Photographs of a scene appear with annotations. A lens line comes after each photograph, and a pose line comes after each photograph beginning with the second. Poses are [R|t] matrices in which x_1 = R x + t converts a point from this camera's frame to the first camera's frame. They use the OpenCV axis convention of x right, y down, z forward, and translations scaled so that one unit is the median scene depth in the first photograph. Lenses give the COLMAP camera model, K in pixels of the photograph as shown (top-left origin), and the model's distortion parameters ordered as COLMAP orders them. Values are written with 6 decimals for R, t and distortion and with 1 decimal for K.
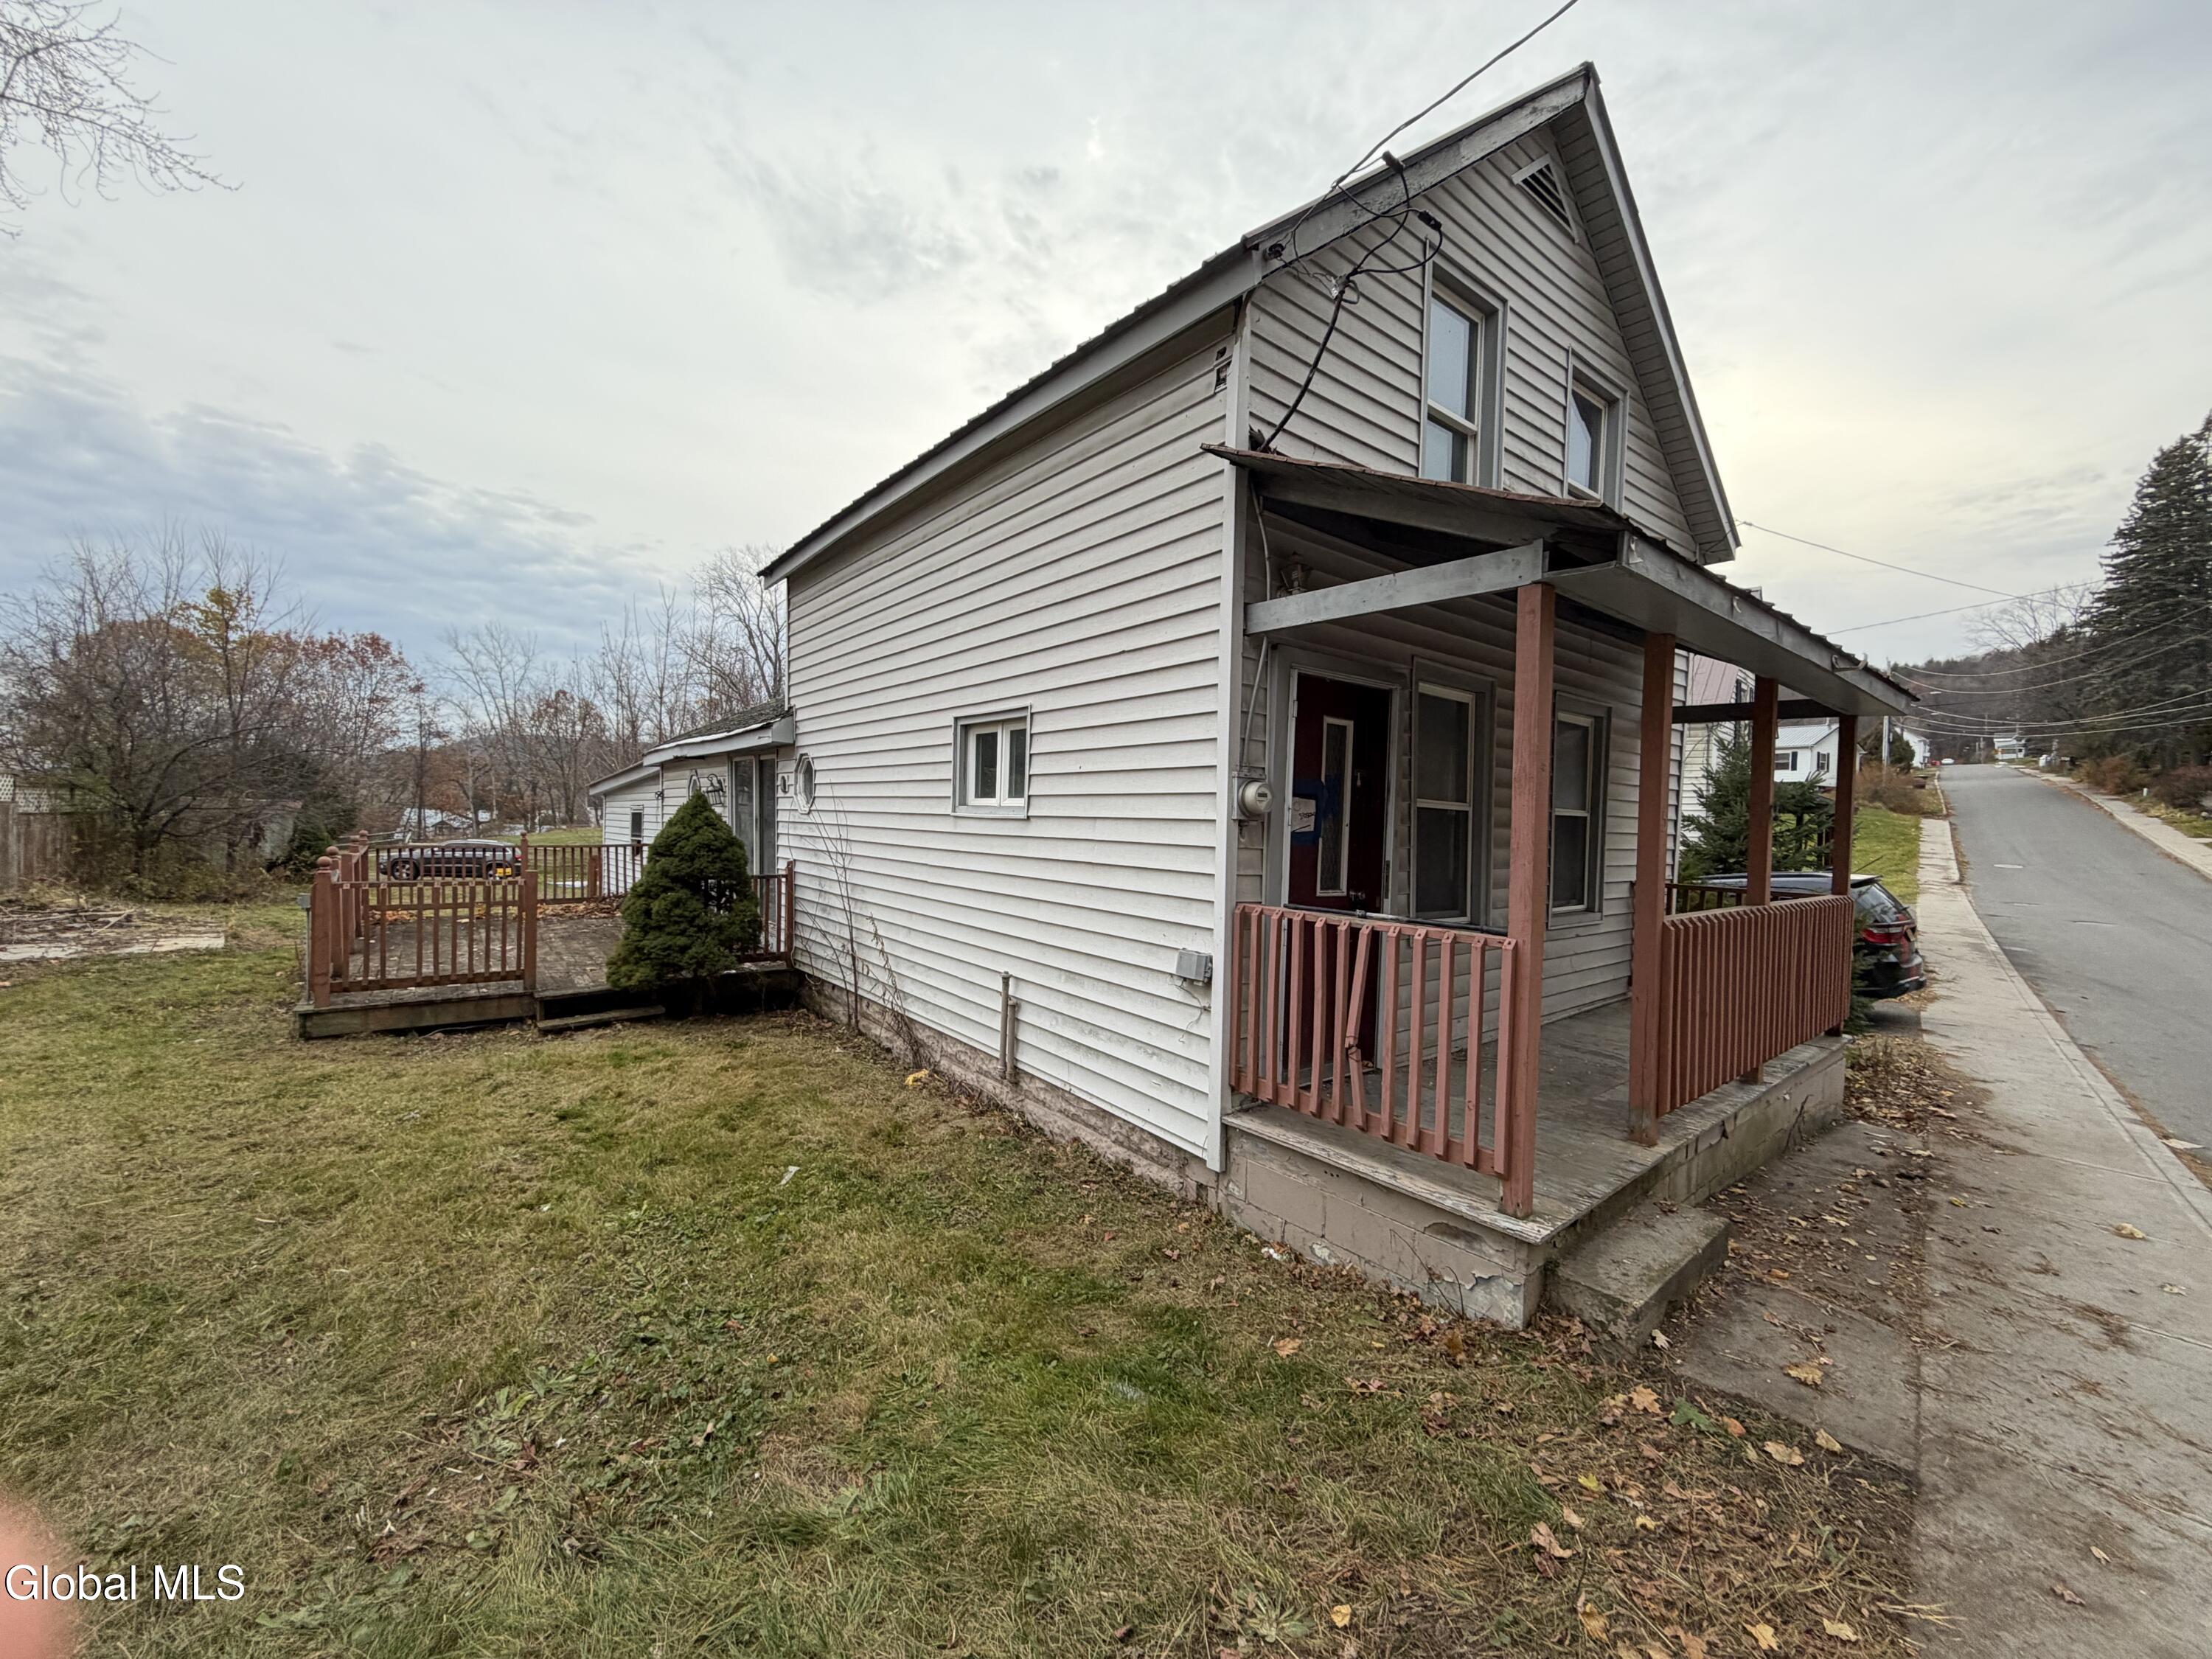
lens RADIAL K [[880.1, 0, 1106.0], [0, 880.1, 829.5], [0, 0, 1]] dist [-0.000567, -0.000271]
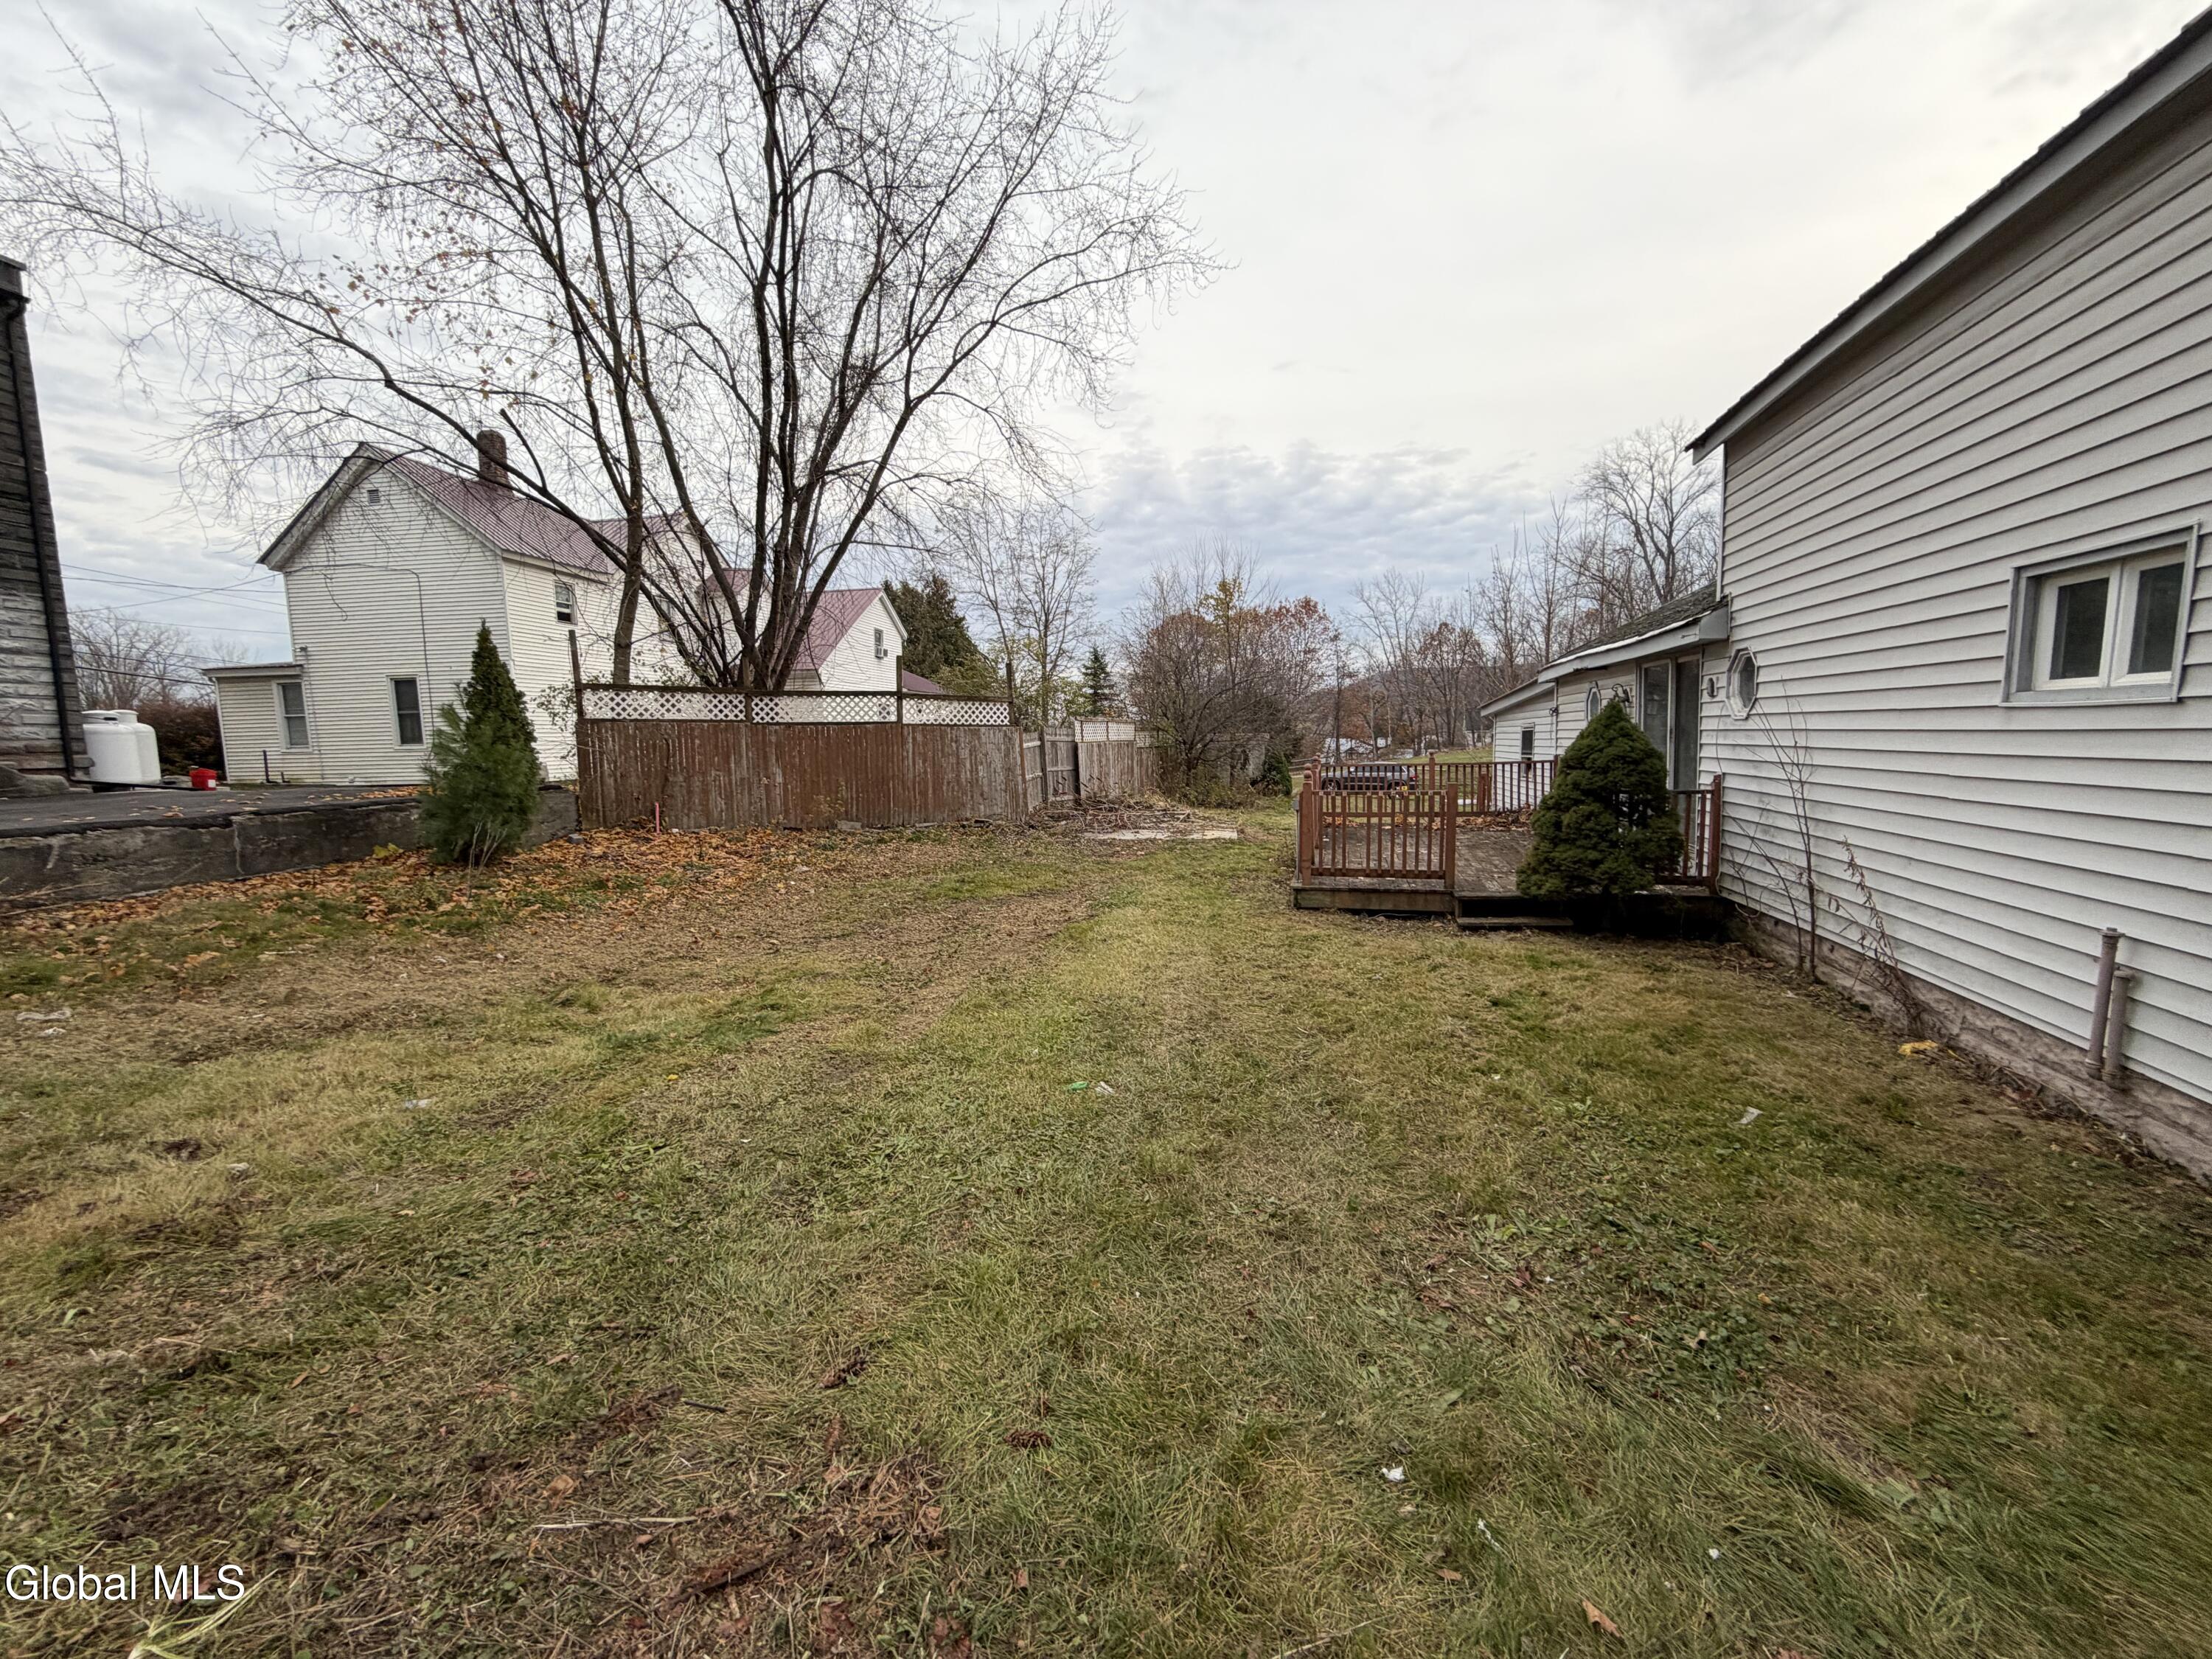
lens RADIAL K [[883.0, 0, 1100.0], [0, 883.0, 831.1], [0, 0, 1]] dist [-0.000968, 0.000373]
pose [[0.605363, 0.049496, -0.794409, -0.042496], [0.022373, 0.996612, 0.079142, 0.011967], [0.795635, -0.065683, 0.602205, -0.035260]]
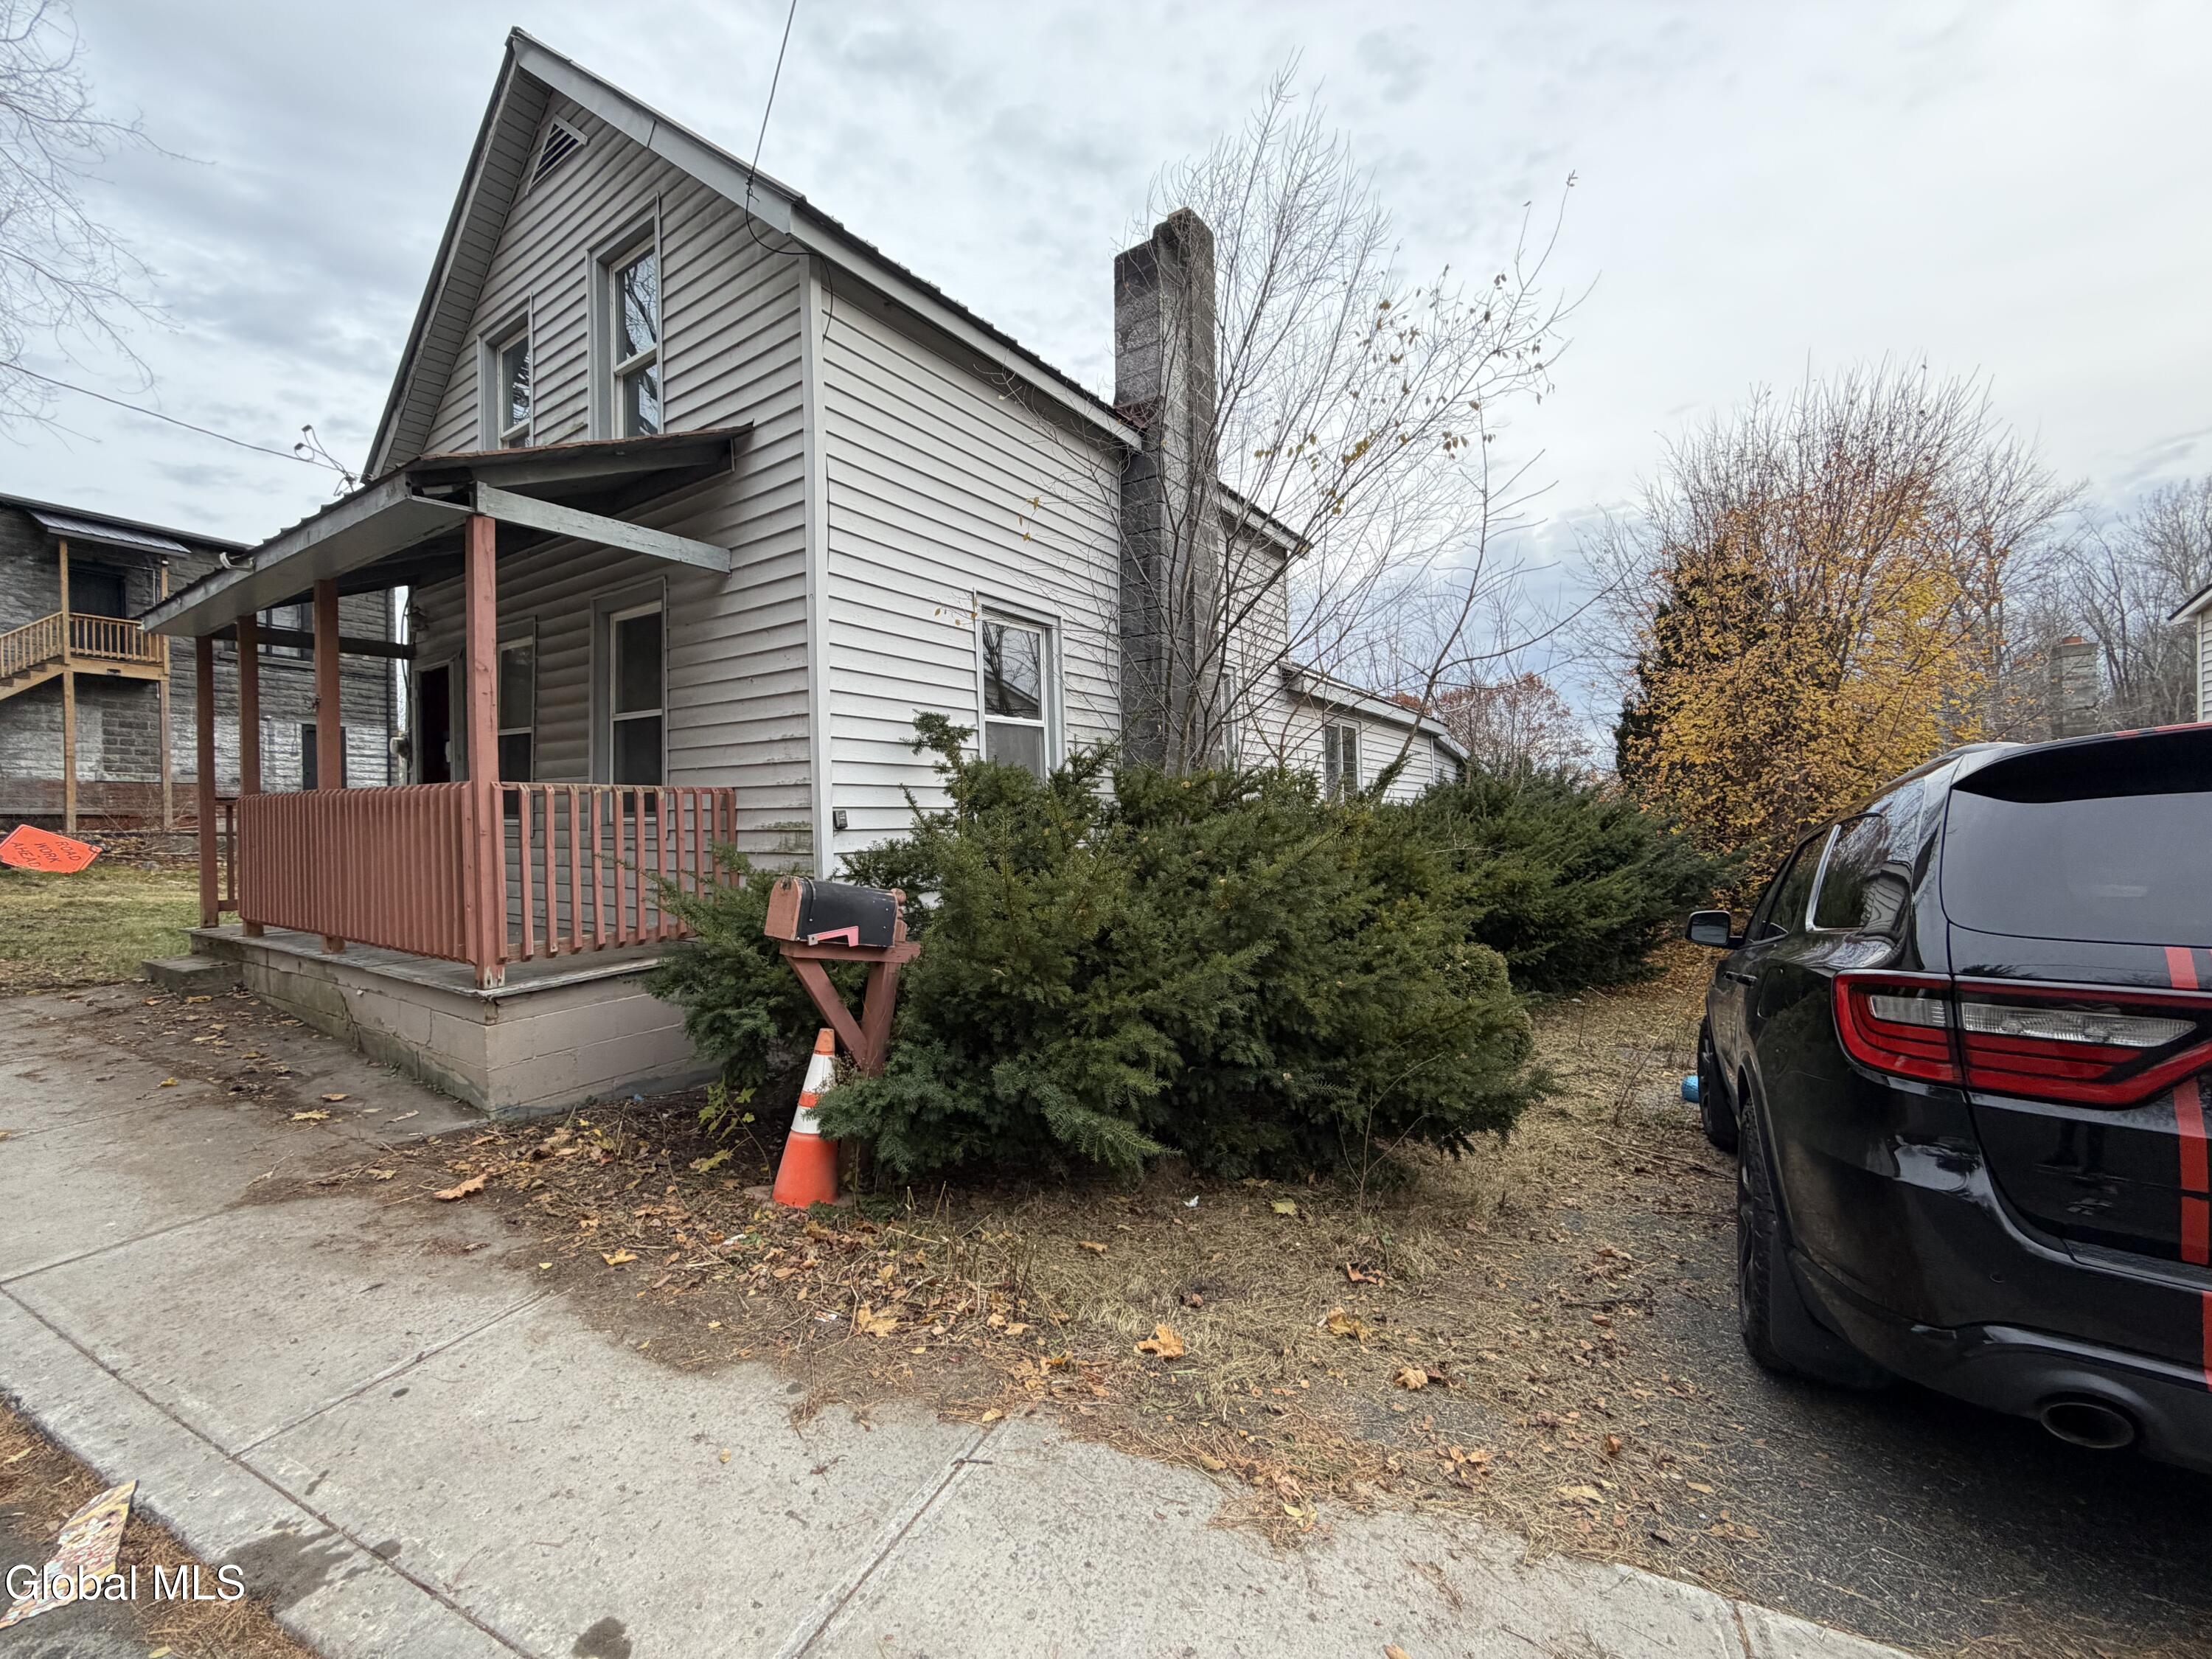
lens RADIAL K [[883.0, 0, 1100.0], [0, 883.0, 831.1], [0, 0, 1]] dist [-0.000968, 0.000373]
pose [[0.295355, -0.019112, -0.955196, 1.564970], [0.000655, 0.999804, -0.019802, 0.121318], [0.955387, 0.005223, 0.295310, 1.210790]]
